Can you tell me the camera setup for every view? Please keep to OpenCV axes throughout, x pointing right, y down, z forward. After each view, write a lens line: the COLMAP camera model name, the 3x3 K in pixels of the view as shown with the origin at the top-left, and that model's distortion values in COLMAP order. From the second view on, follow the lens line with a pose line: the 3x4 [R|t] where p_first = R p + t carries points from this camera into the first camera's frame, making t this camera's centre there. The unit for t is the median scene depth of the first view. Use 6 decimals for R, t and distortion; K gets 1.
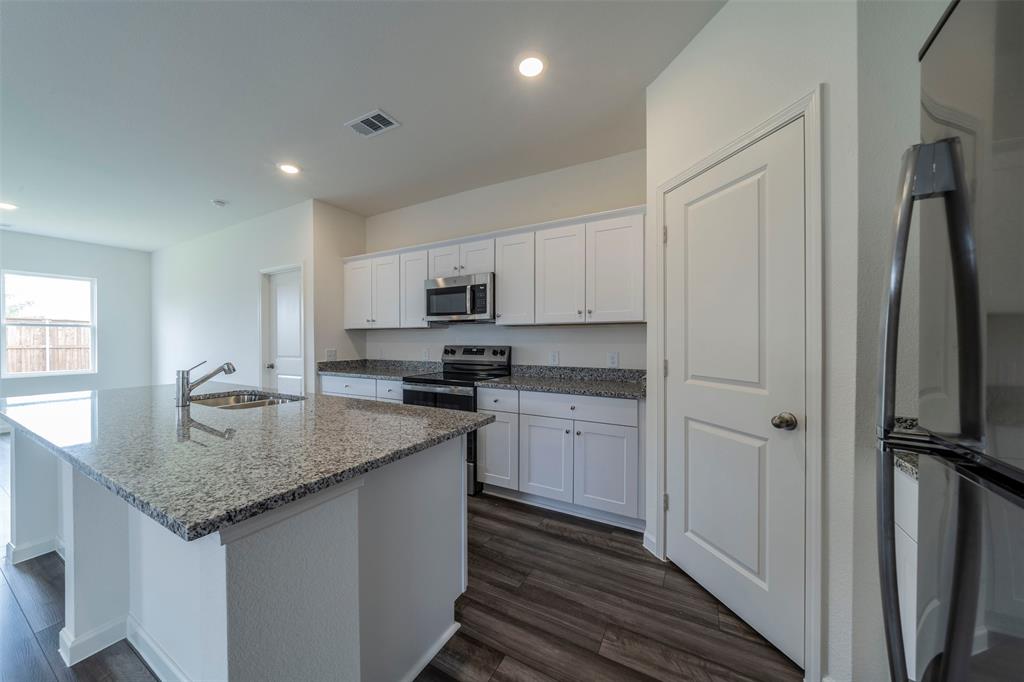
lens RADIAL K [[355.1, 0, 506.3], [0, 355.1, 340.7], [0, 0, 1]] dist [-0.002565, -0.000914]
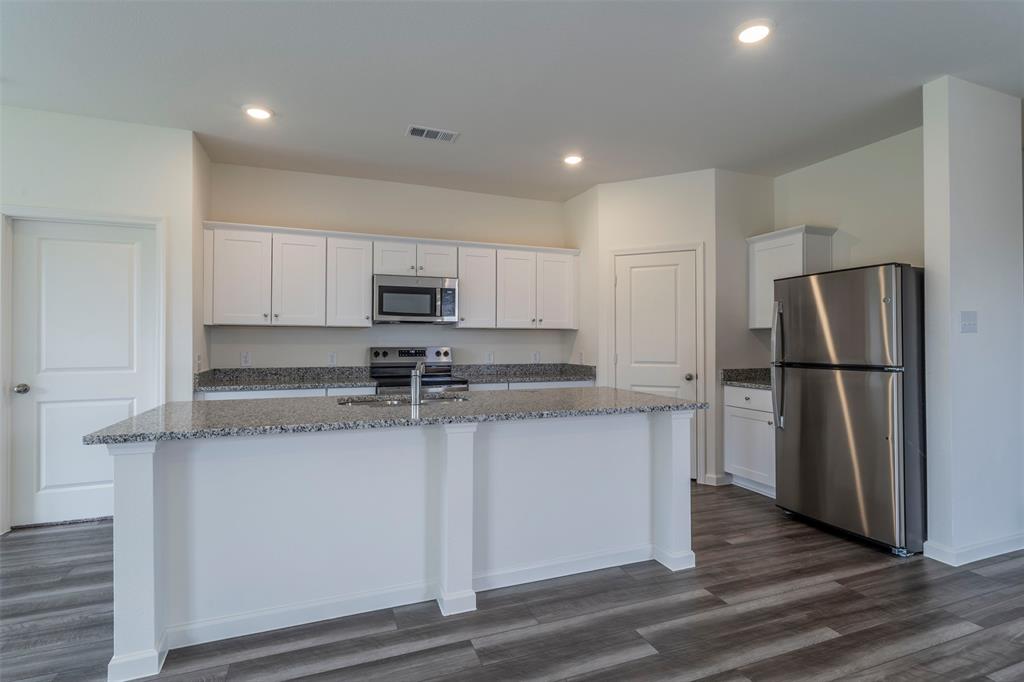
lens RADIAL K [[502.9, 0, 516.2], [0, 502.9, 332.1], [0, 0, 1]] dist [-0.001540, 0.000135]
pose [[0.632491, 0.015867, 0.774406, -0.999661], [-0.001434, 0.999812, -0.019314, -0.001120], [-0.774567, 0.011106, 0.632395, -0.087583]]
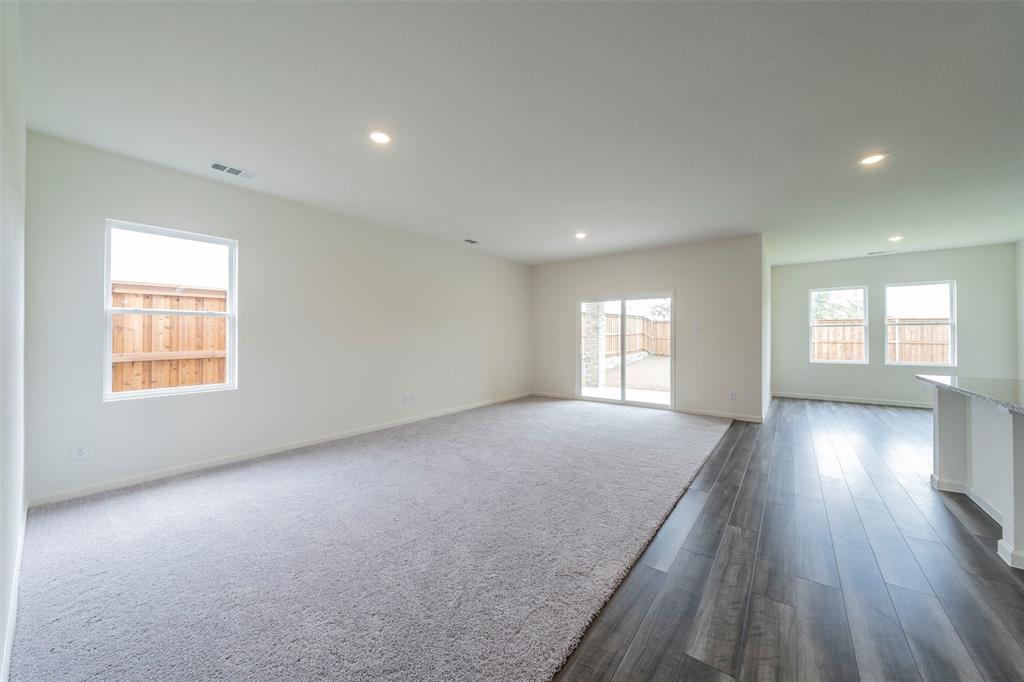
lens RADIAL K [[355.1, 0, 520.1], [0, 355.1, 334.2], [0, 0, 1]] dist [-0.002565, -0.000914]
pose [[-0.138500, -0.004579, -0.990352, 0.165072], [-0.004011, 0.999984, -0.004063, 0.002226], [0.990354, 0.003410, -0.138516, -0.291378]]
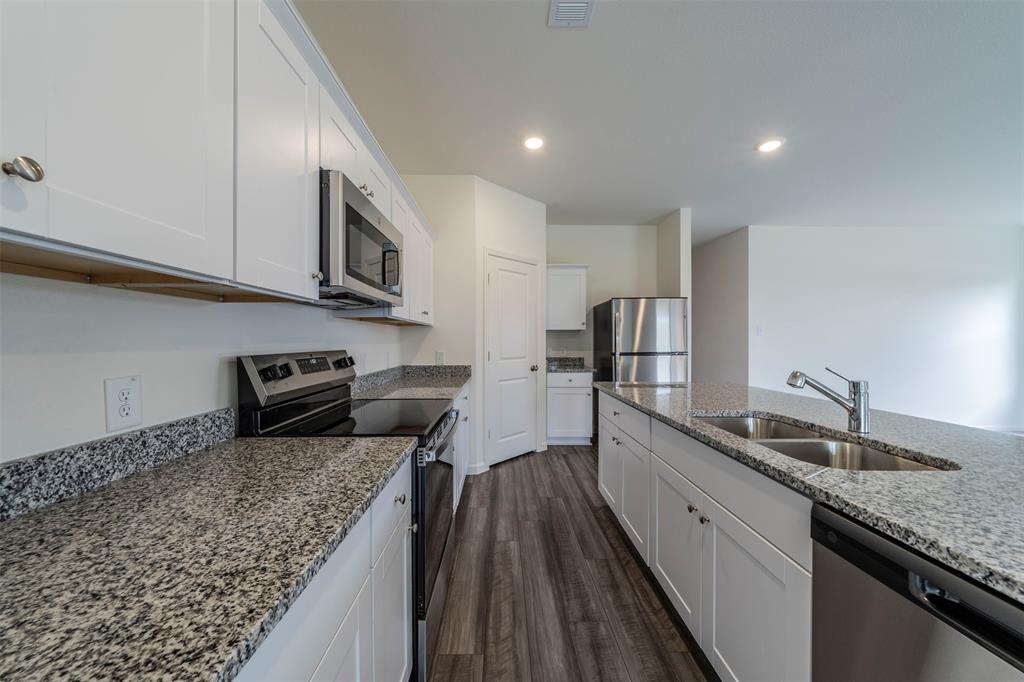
lens RADIAL K [[355.1, 0, 502.0], [0, 355.1, 340.0], [0, 0, 1]] dist [-0.002565, -0.000914]
pose [[-0.497326, 0.002128, 0.867561, -0.625730], [0.003592, 0.999993, -0.000394, -0.000095], [-0.867556, 0.002920, -0.497331, 1.050806]]
